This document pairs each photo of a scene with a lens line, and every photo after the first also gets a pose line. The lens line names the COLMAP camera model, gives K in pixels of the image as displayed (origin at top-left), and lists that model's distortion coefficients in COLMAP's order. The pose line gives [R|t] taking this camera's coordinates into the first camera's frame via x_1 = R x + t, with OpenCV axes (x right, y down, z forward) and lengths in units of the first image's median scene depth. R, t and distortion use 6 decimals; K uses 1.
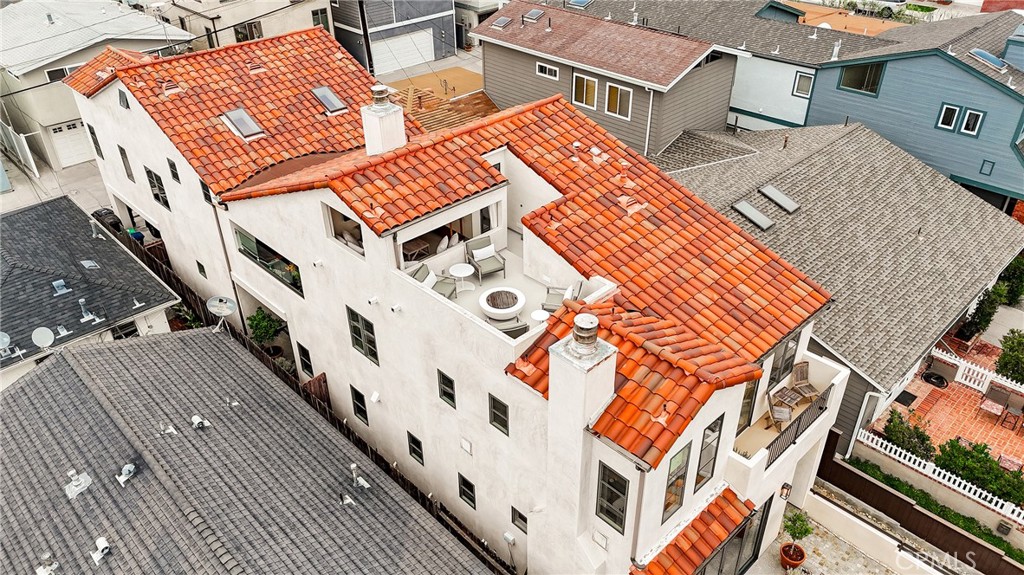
lens RADIAL K [[747.7, 0, 508.1], [0, 747.7, 282.1], [0, 0, 1]] dist [0.066609, -0.056301]
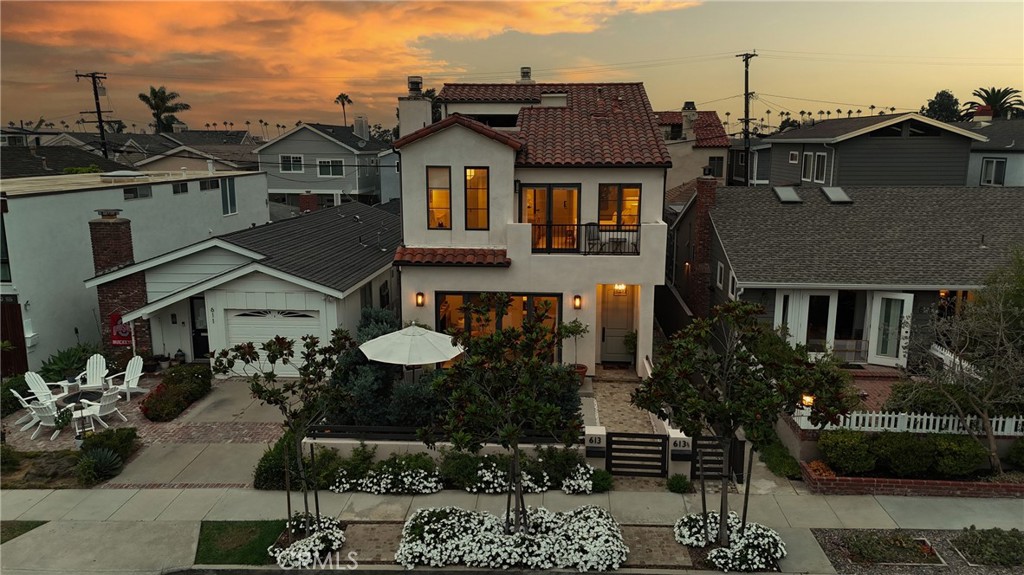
lens RADIAL K [[747.7, 0, 512.1], [0, 747.7, 288.8], [0, 0, 1]] dist [0.066609, -0.056301]
pose [[0.669104, 0.153873, -0.727065, 0.719989], [-0.412657, 0.890576, -0.191282, 0.328920], [0.618073, 0.428015, 0.659385, 0.091205]]
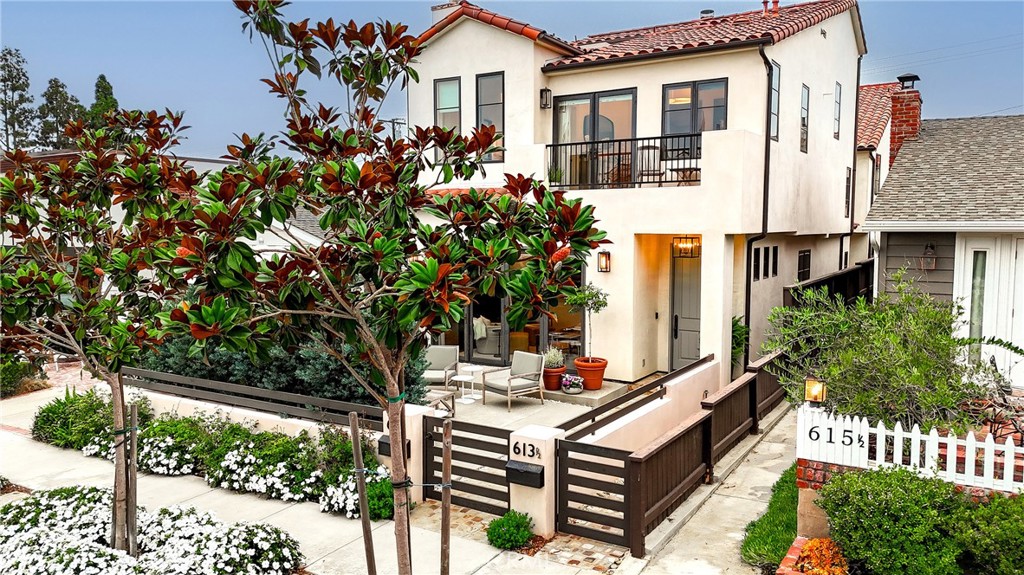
lens RADIAL K [[747.7, 0, 514.3], [0, 747.7, 291.1], [0, 0, 1]] dist [0.066609, -0.056301]
pose [[0.242131, 0.094985, -0.965583, 0.676801], [-0.531285, 0.845714, -0.050033, 0.243305], [0.811855, 0.525115, 0.255238, 0.465510]]
